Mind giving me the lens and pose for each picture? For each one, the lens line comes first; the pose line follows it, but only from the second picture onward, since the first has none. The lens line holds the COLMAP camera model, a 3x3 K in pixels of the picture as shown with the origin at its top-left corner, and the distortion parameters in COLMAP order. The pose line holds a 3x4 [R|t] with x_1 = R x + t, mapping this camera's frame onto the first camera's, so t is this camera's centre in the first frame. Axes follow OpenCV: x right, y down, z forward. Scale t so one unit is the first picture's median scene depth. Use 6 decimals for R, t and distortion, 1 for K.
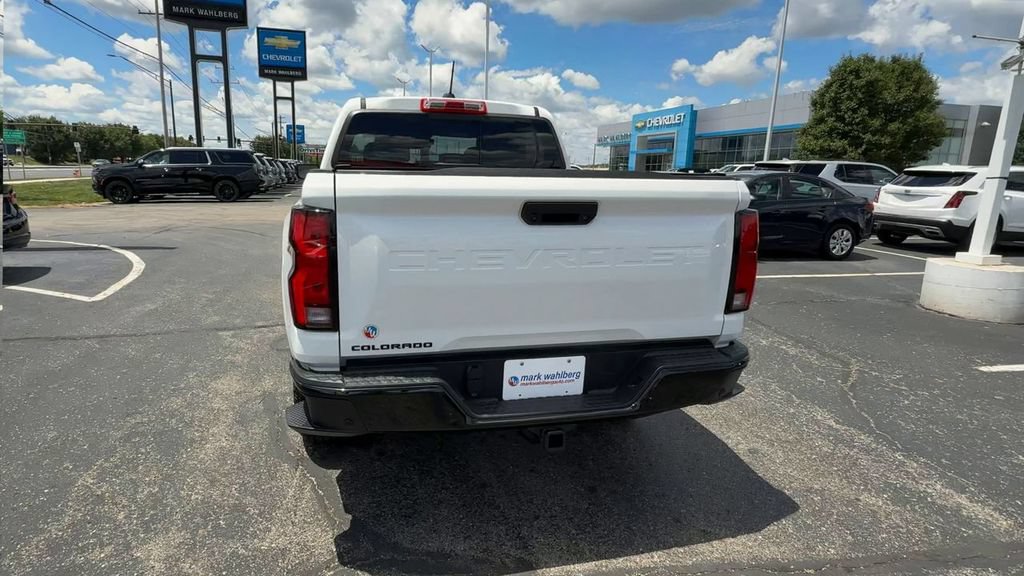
lens RADIAL K [[562.3, 0, 463.3], [0, 562.3, 291.3], [0, 0, 1]] dist [0.003591, 0.000026]
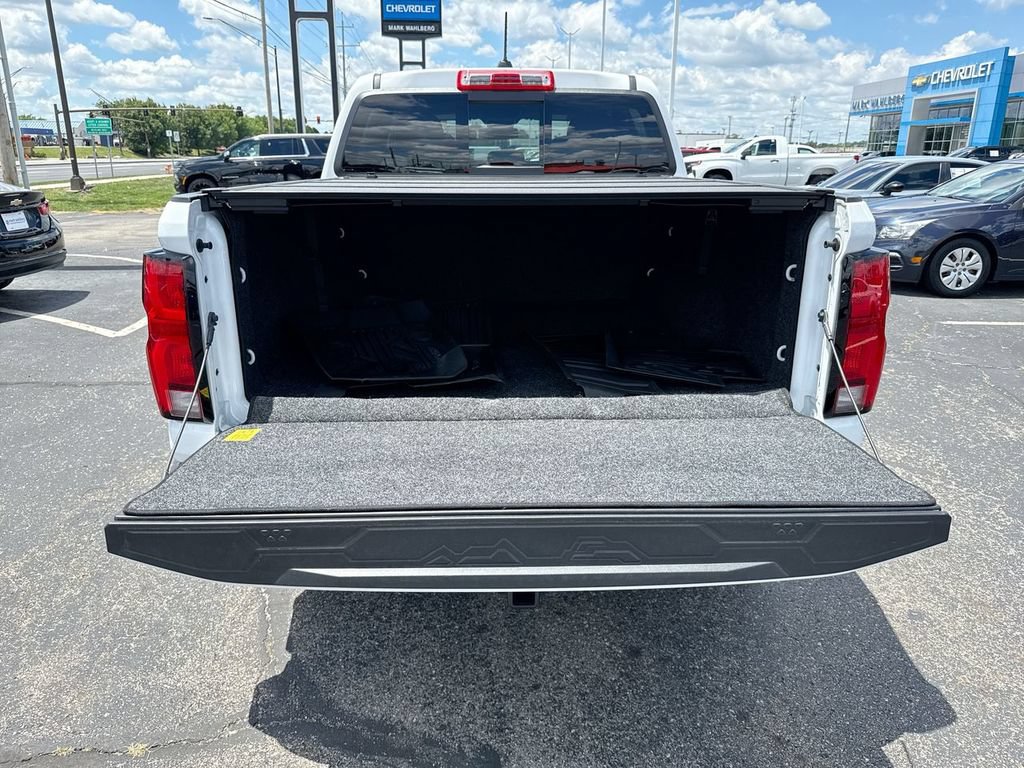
lens RADIAL K [[741.8, 0, 499.1], [0, 741.8, 386.2], [0, 0, 1]] dist [-0.006587, 0.001544]
pose [[0.979319, 0.042890, -0.197725, 0.025396], [-0.024944, 0.995412, 0.092376, -0.005785], [0.200780, -0.085534, 0.975895, 0.011676]]
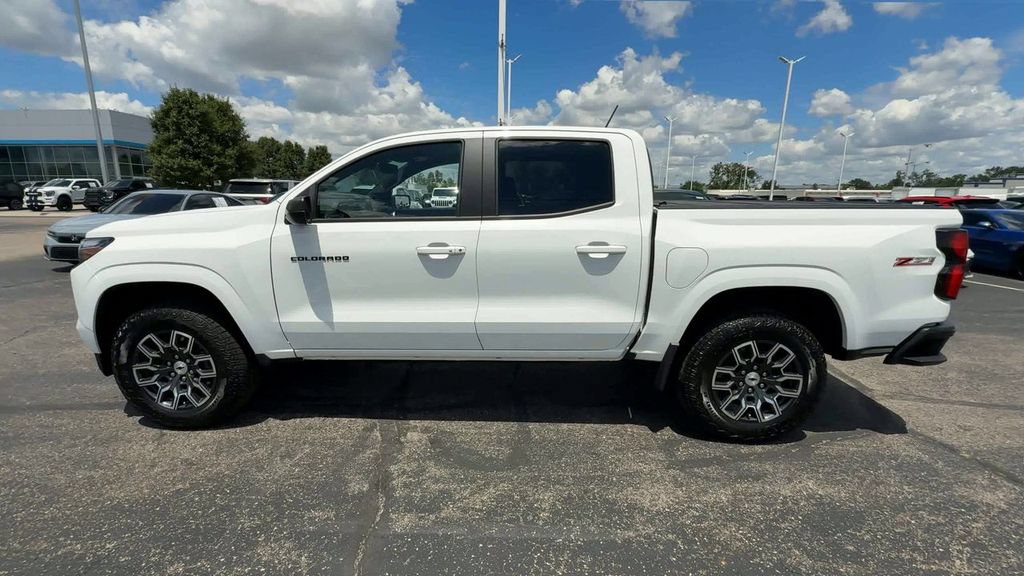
lens RADIAL K [[453.4, 0, 506.1], [0, 453.4, 290.4], [0, 0, 1]] dist [0.000052, -0.000081]
pose [[0.229291, -0.224165, 0.947194, -0.149090], [0.203129, 0.962714, 0.178665, -0.037930], [-0.951927, 0.151436, 0.266276, 0.150262]]
